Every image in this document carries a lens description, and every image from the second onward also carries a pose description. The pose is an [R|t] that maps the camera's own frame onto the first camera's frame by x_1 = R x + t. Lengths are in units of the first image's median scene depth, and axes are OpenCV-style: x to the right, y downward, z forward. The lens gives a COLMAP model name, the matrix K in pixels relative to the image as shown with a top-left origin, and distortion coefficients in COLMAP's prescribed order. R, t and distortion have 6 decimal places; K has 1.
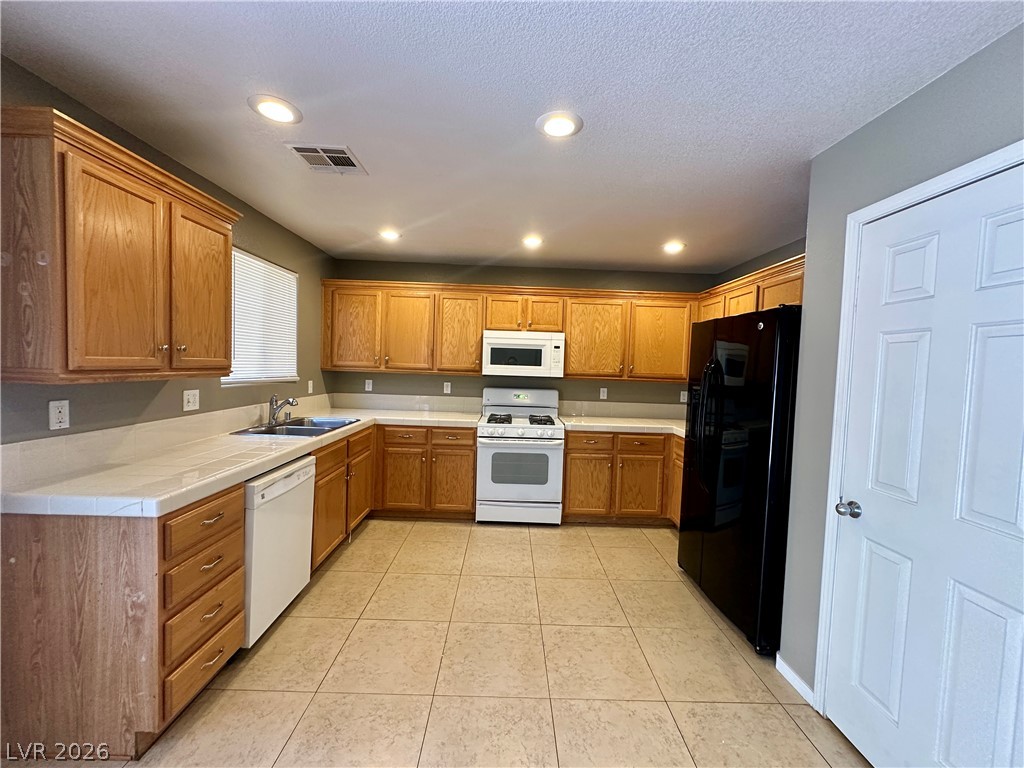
lens RADIAL K [[409.5, 0, 513.5], [0, 409.5, 384.8], [0, 0, 1]] dist [-0.001556, 0.000353]
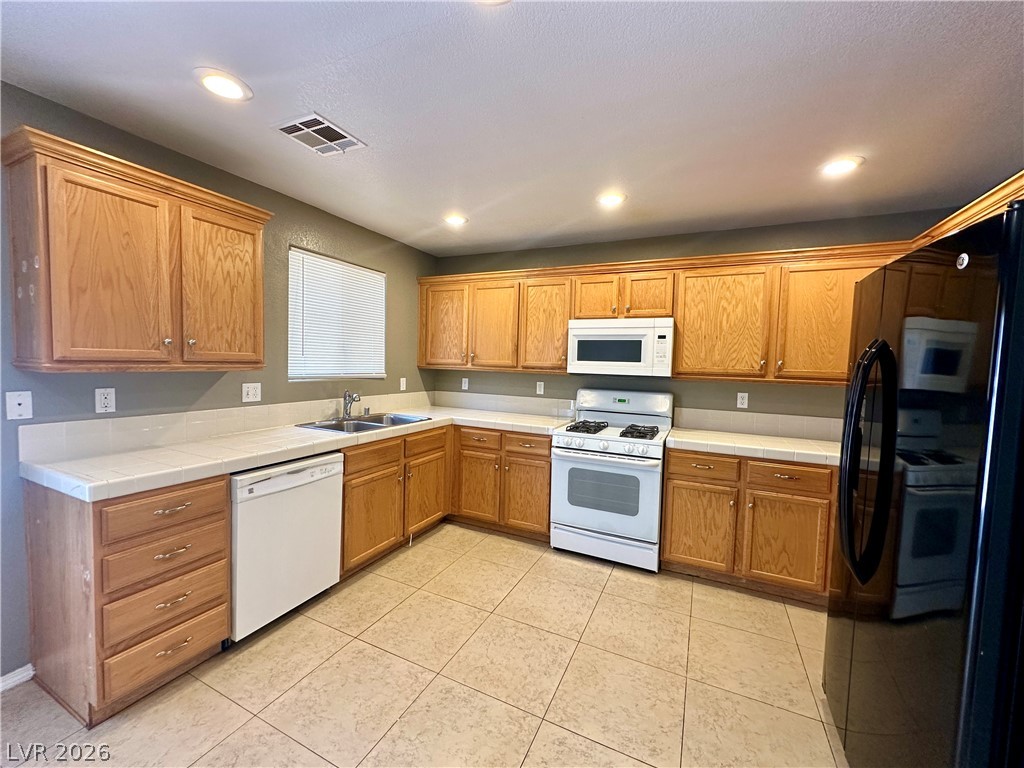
lens RADIAL K [[409.5, 0, 511.1], [0, 409.5, 384.2], [0, 0, 1]] dist [-0.001556, 0.000353]
pose [[0.897531, 0.015865, -0.440667, 0.254525], [-0.019193, 0.999811, -0.003096, 0.004529], [0.440534, 0.011236, 0.897665, 0.261351]]
